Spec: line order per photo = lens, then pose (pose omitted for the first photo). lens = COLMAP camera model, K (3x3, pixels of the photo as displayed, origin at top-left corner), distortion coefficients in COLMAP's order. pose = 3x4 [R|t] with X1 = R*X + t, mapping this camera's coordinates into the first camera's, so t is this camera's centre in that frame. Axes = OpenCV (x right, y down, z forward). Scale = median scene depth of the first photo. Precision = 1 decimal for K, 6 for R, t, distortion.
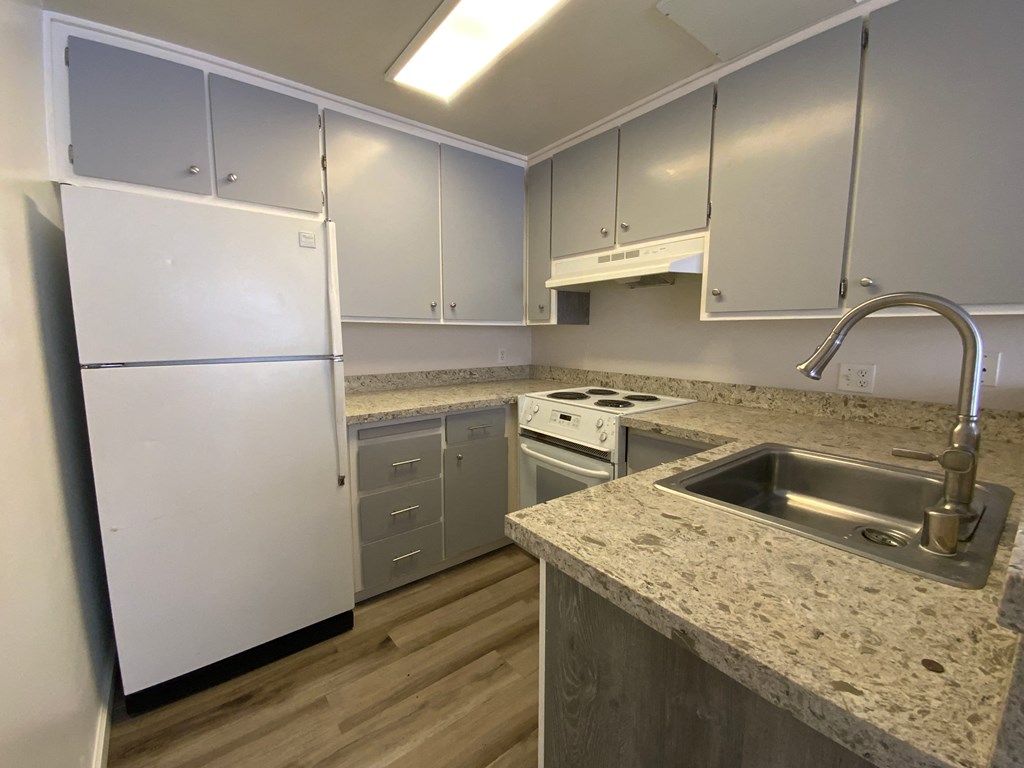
lens RADIAL K [[430.7, 0, 512.0], [0, 430.7, 384.0], [0, 0, 1]] dist [0.021807, -0.018820]
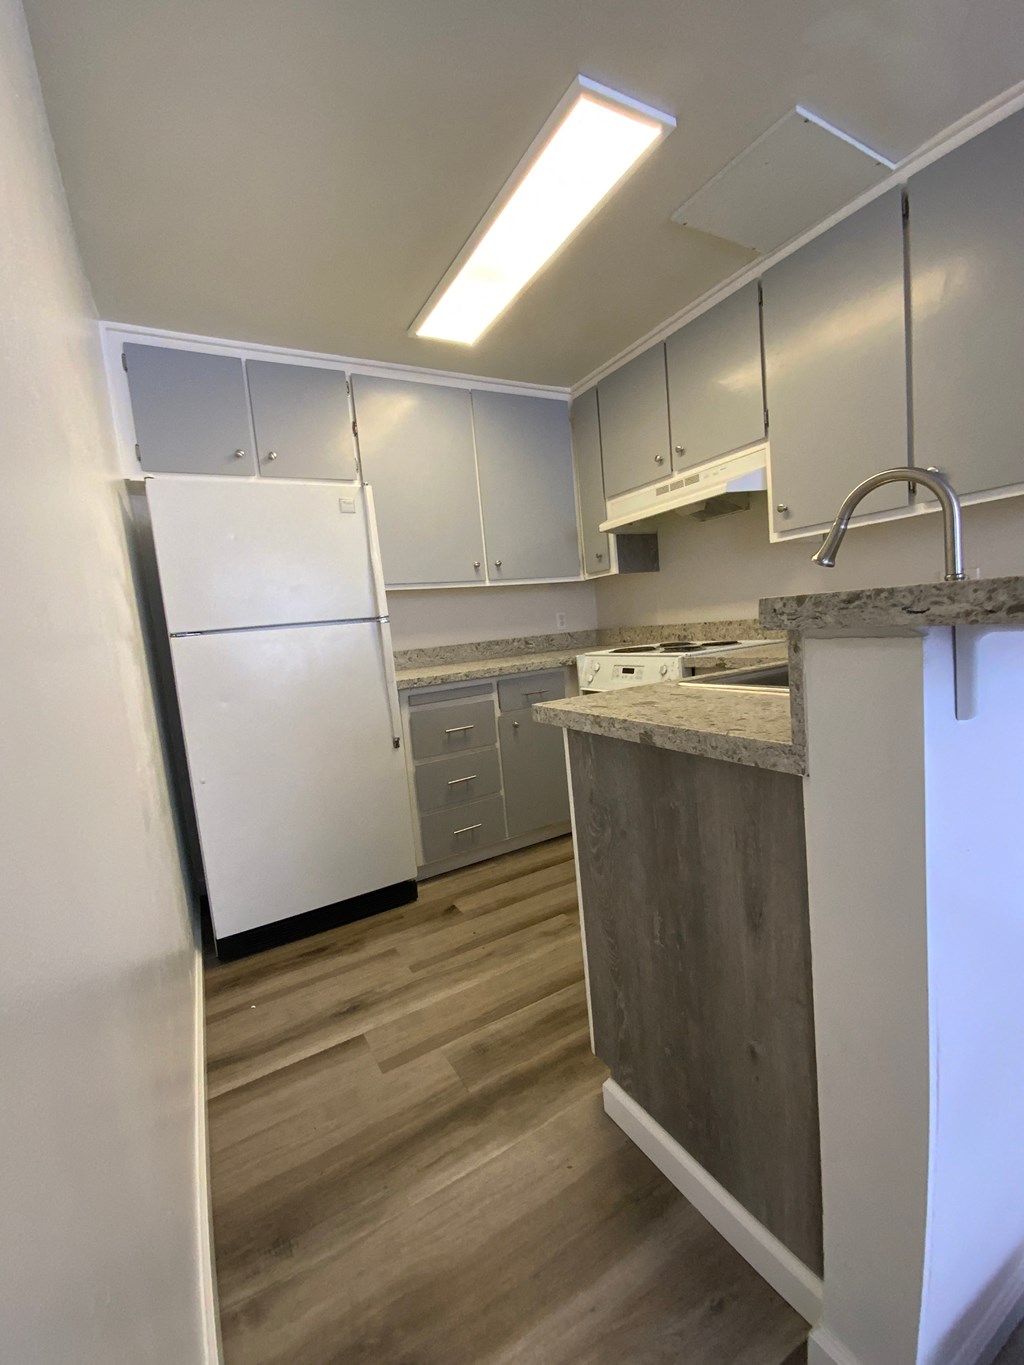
lens RADIAL K [[574.1, 0, 512.0], [0, 574.1, 682.5], [0, 0, 1]] dist [0.021807, -0.018820]
pose [[0.984757, -0.077118, -0.155907, 0.075828], [0.074872, 0.996988, -0.020240, 0.115912], [0.156999, 0.008259, 0.987564, -0.231028]]
